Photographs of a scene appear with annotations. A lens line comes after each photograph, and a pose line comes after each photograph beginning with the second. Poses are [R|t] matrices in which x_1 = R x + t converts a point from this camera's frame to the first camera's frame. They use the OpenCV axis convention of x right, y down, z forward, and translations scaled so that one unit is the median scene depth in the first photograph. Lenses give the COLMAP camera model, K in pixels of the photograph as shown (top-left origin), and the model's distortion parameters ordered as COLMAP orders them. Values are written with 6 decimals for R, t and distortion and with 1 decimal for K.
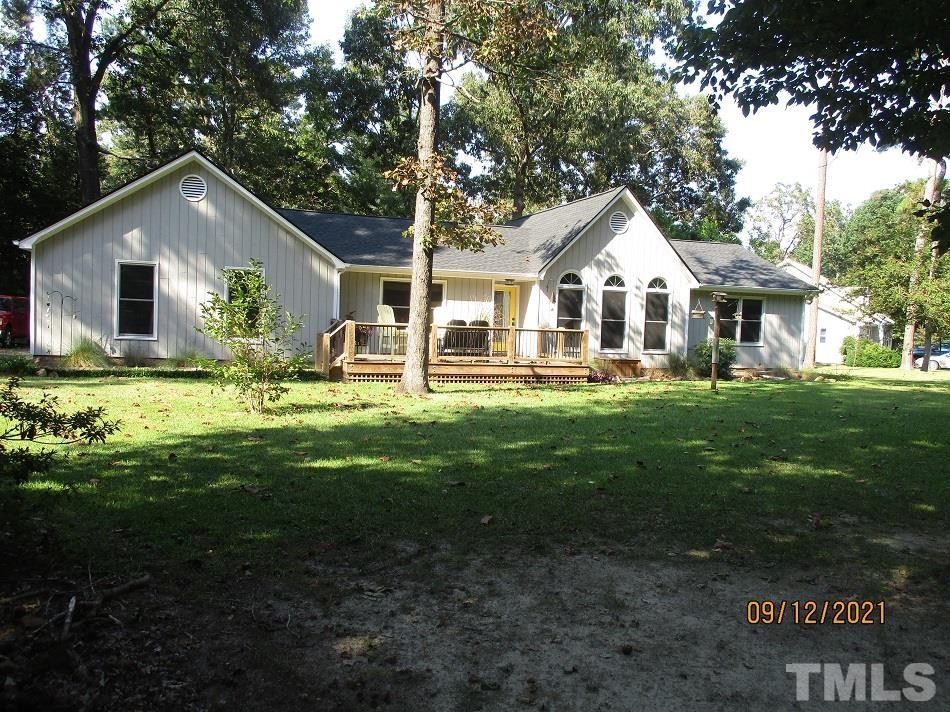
lens RADIAL K [[797.4, 0, 476.4], [0, 797.4, 356.6], [0, 0, 1]] dist [-0.007400, 0.014261]
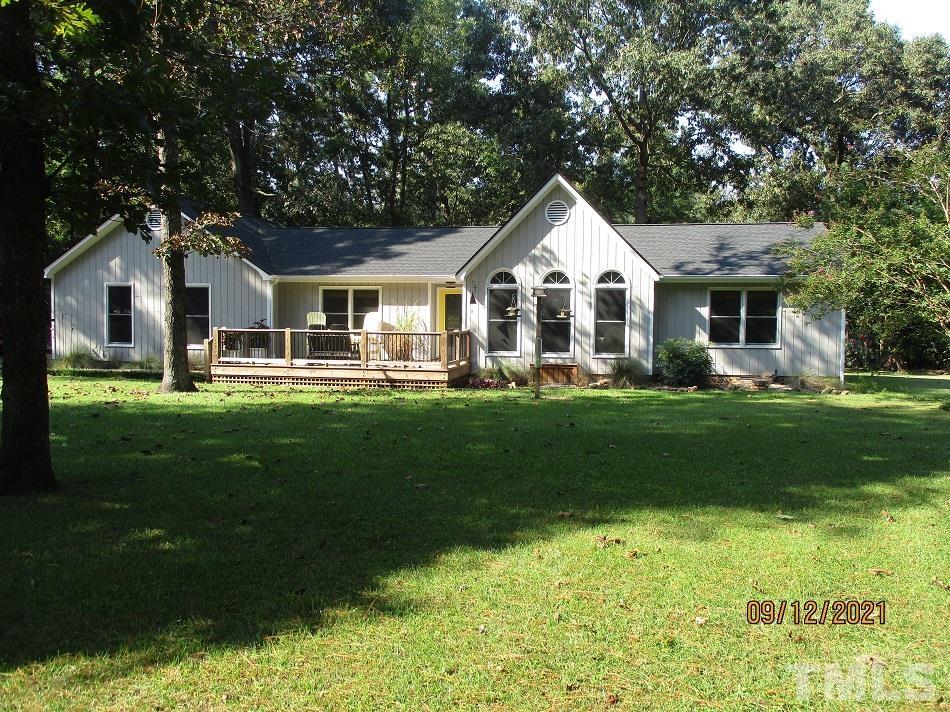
lens RADIAL K [[797.4, 0, 475.9], [0, 797.4, 355.6], [0, 0, 1]] dist [-0.007400, 0.014261]
pose [[0.864054, -0.006601, -0.503356, 0.550233], [-0.003392, 0.999815, -0.018934, 0.010702], [0.503388, 0.018067, 0.863872, 0.178066]]
